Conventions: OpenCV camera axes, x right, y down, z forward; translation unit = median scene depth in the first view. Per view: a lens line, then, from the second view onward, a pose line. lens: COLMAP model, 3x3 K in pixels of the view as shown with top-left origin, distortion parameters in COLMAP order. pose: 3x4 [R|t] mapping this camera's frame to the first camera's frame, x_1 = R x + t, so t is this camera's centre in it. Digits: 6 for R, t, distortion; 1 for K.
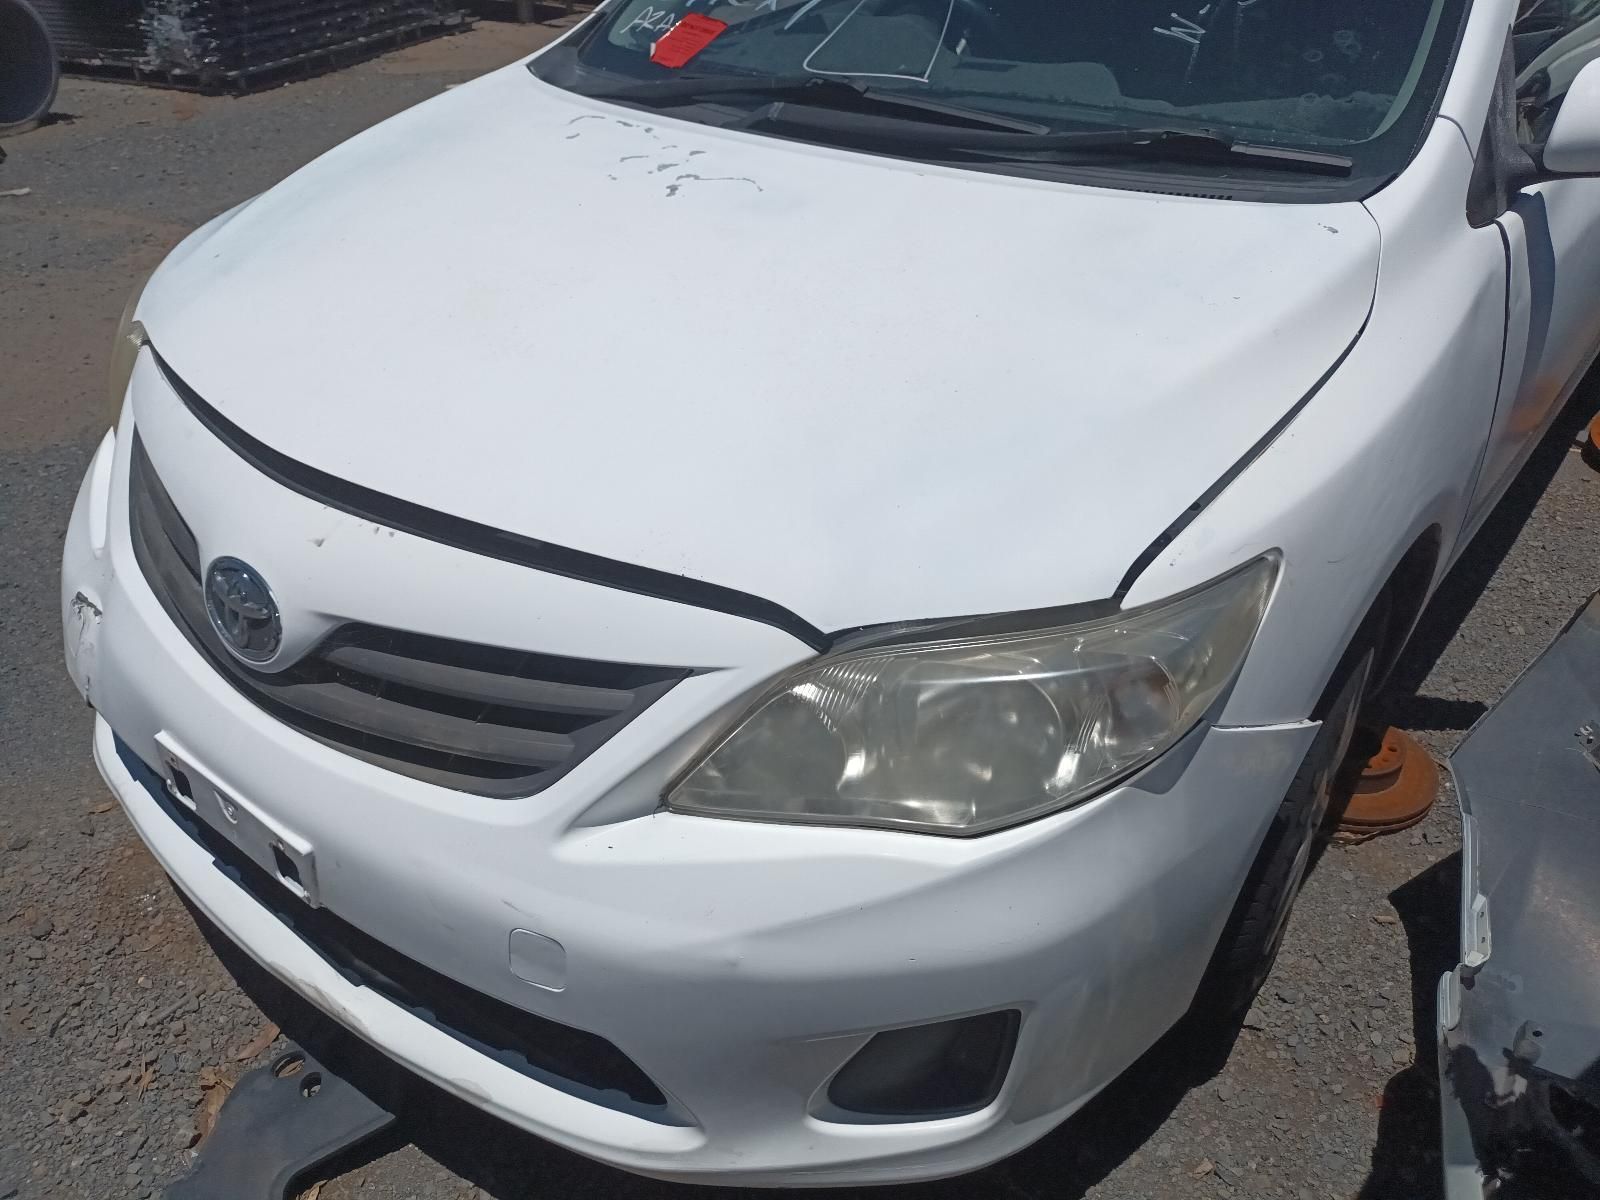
lens RADIAL K [[1239.8, 0, 810.1], [0, 1239.8, 604.9], [0, 0, 1]] dist [0.014535, -0.007511]
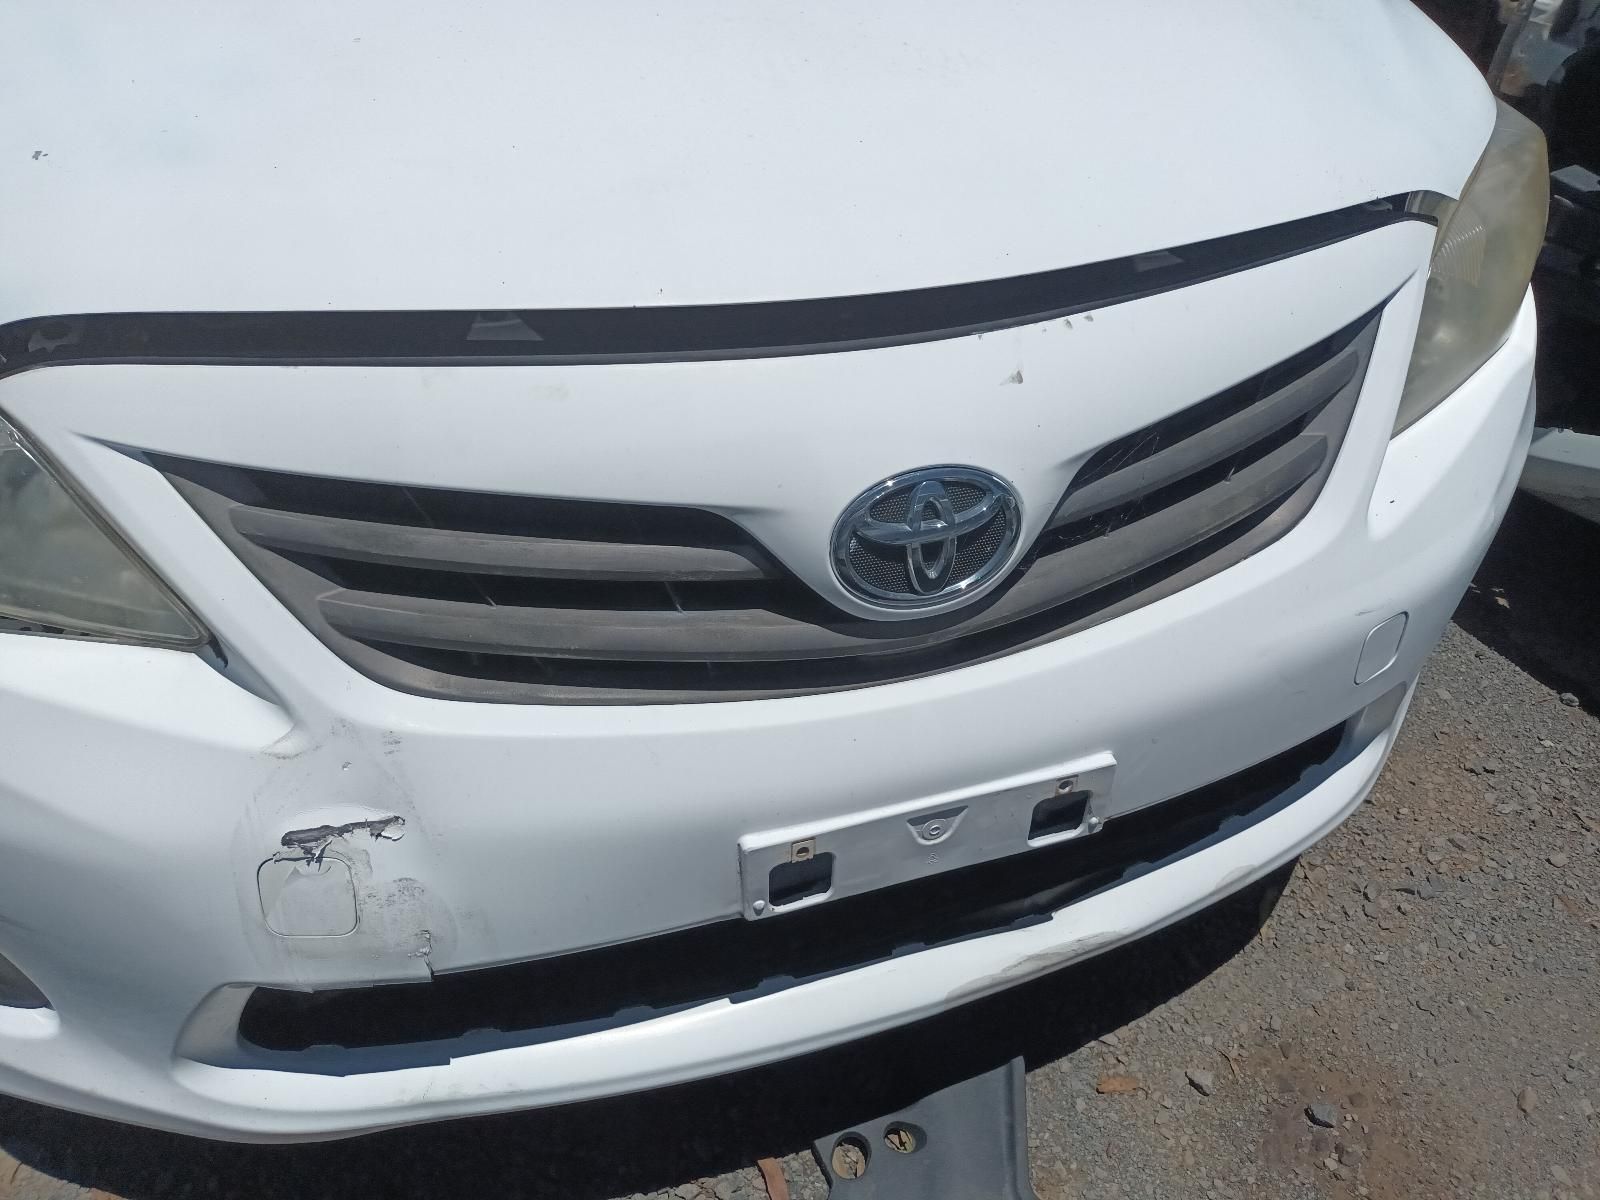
lens RADIAL K [[1239.8, 0, 810.1], [0, 1239.8, 604.9], [0, 0, 1]] dist [0.014535, -0.007511]
pose [[0.533662, -0.516817, 0.669407, -0.939443], [0.417395, 0.849380, 0.323011, -0.205437], [-0.735518, 0.107028, 0.668998, 0.589429]]
